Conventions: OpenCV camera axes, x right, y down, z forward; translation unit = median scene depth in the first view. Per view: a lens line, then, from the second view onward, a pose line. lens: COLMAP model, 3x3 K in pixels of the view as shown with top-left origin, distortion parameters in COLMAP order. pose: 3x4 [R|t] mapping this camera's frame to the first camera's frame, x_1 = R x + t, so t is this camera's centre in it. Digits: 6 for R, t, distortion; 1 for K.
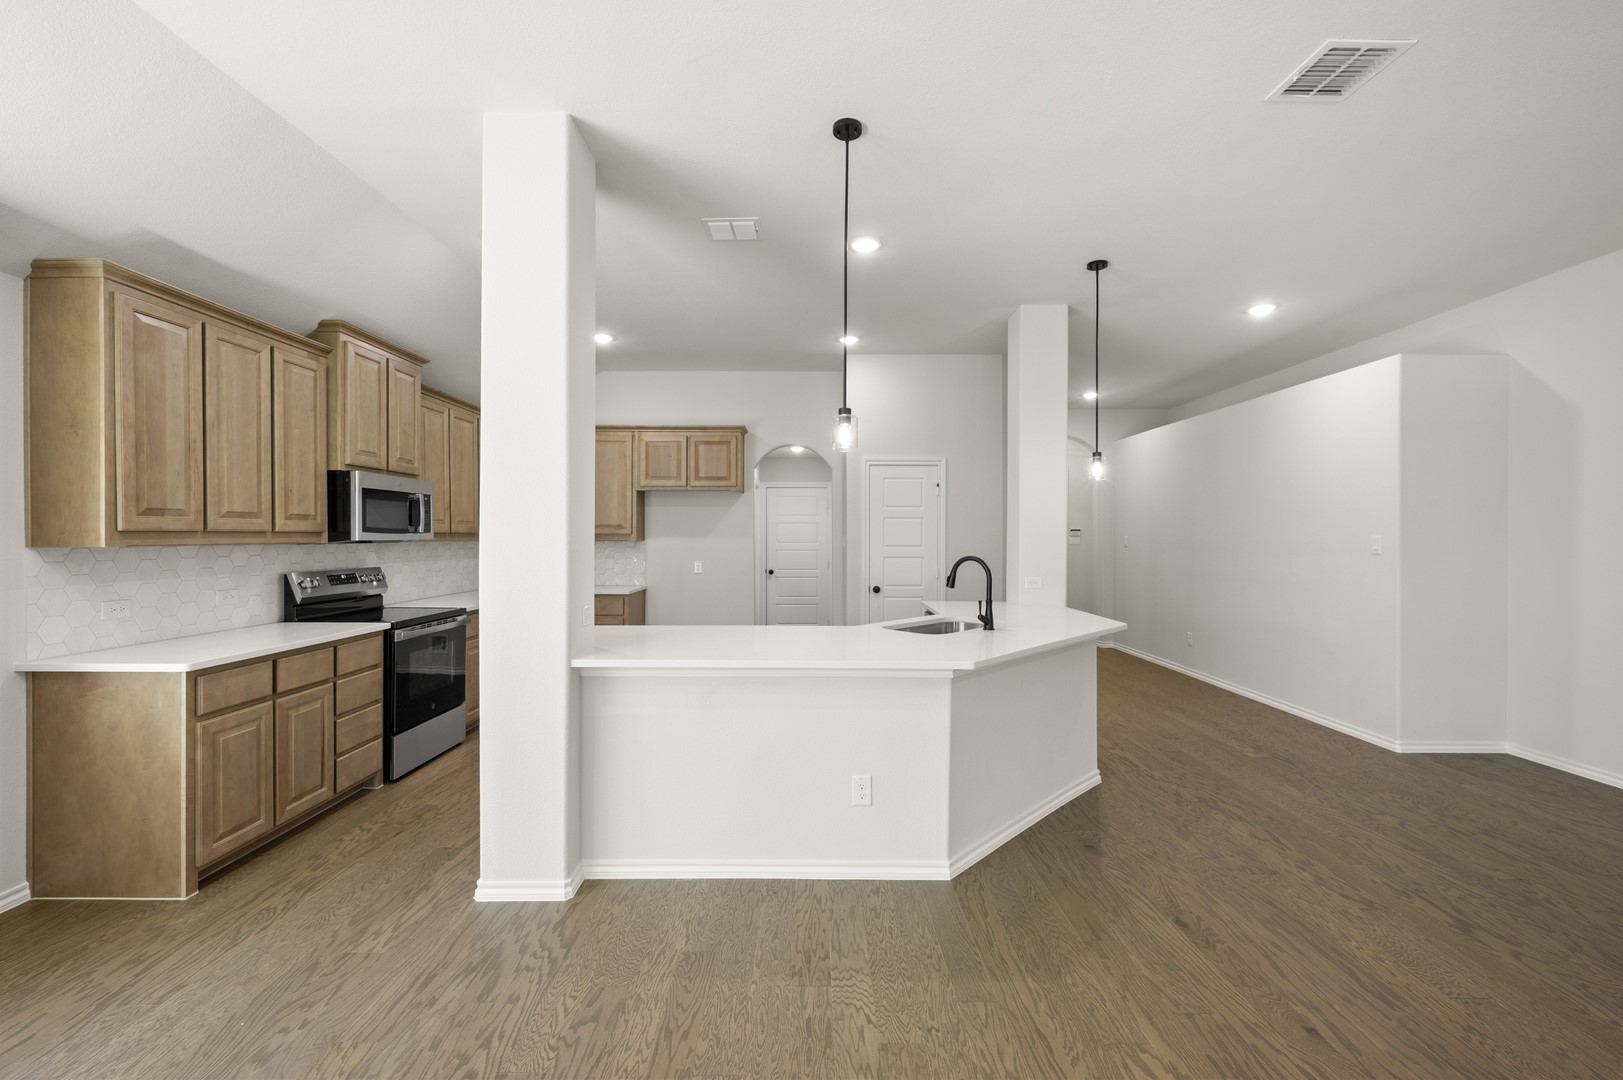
lens RADIAL K [[655.3, 0, 813.2], [0, 655.3, 536.4], [0, 0, 1]] dist [-0.001075, 0.000165]
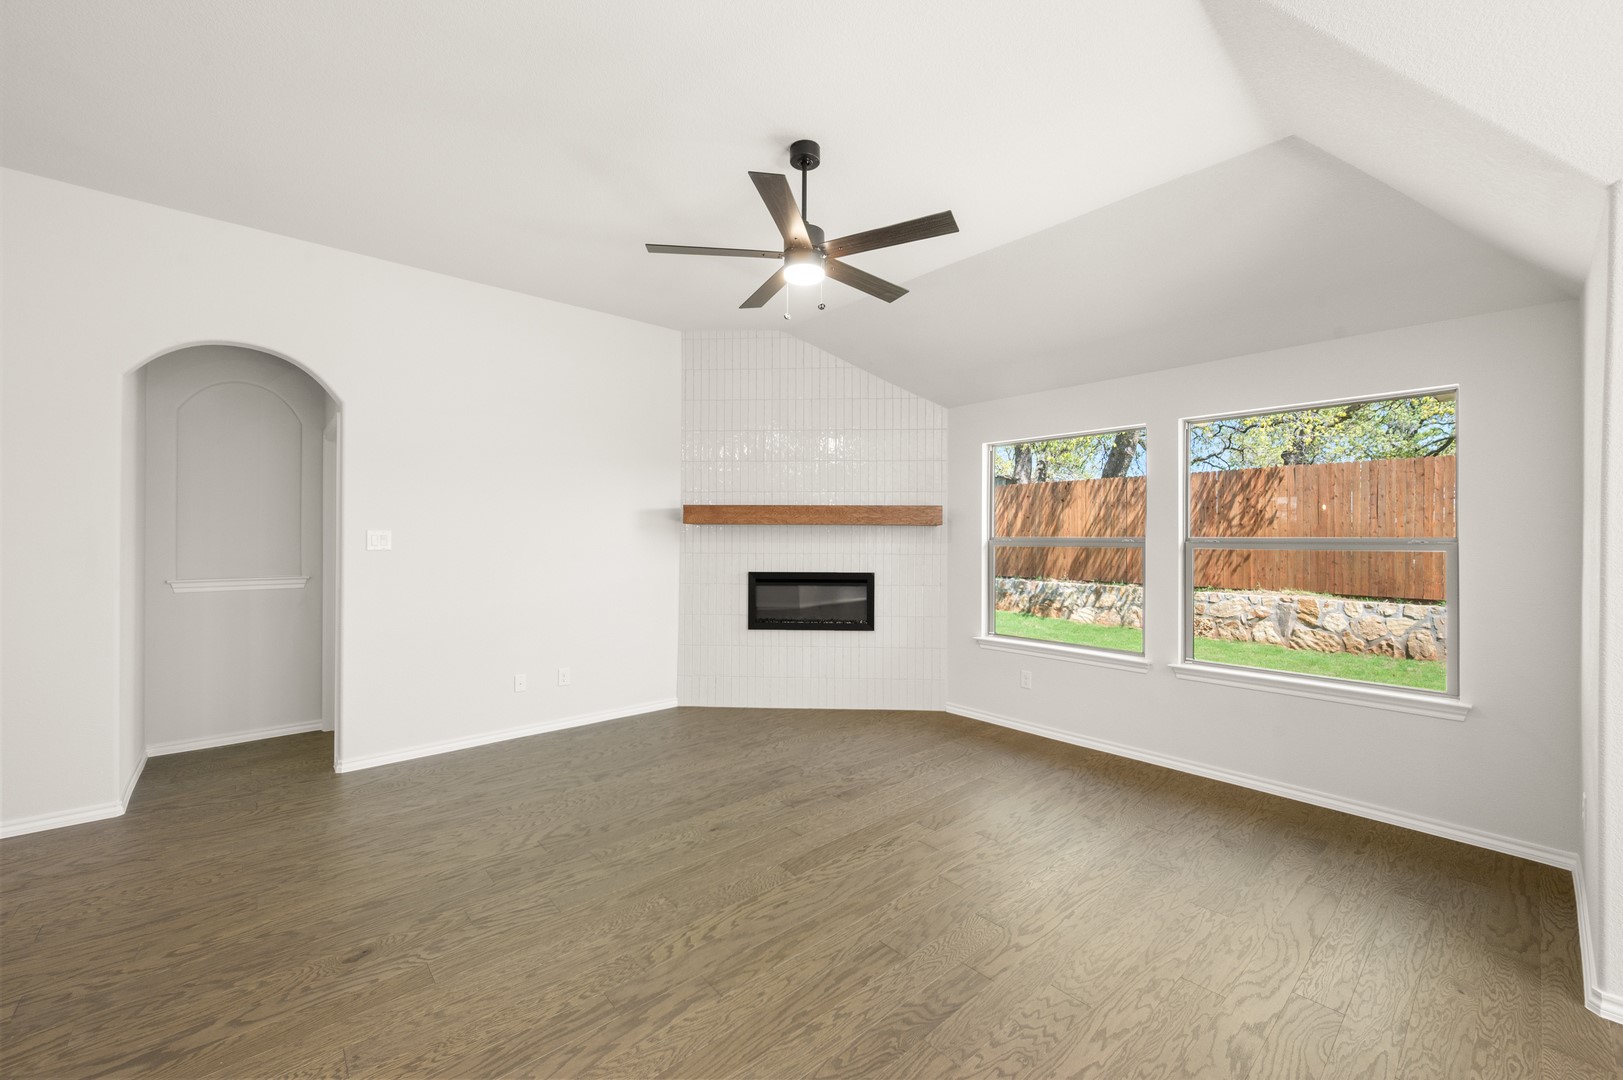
lens RADIAL K [[637.5, 0, 813.8], [0, 637.5, 536.5], [0, 0, 1]] dist [-0.000932, 0.000457]
pose [[-0.661421, -0.006941, 0.749983, -0.015422], [-0.006362, 0.999973, 0.003645, 0.005148], [-0.749988, -0.002361, -0.661447, 0.685890]]
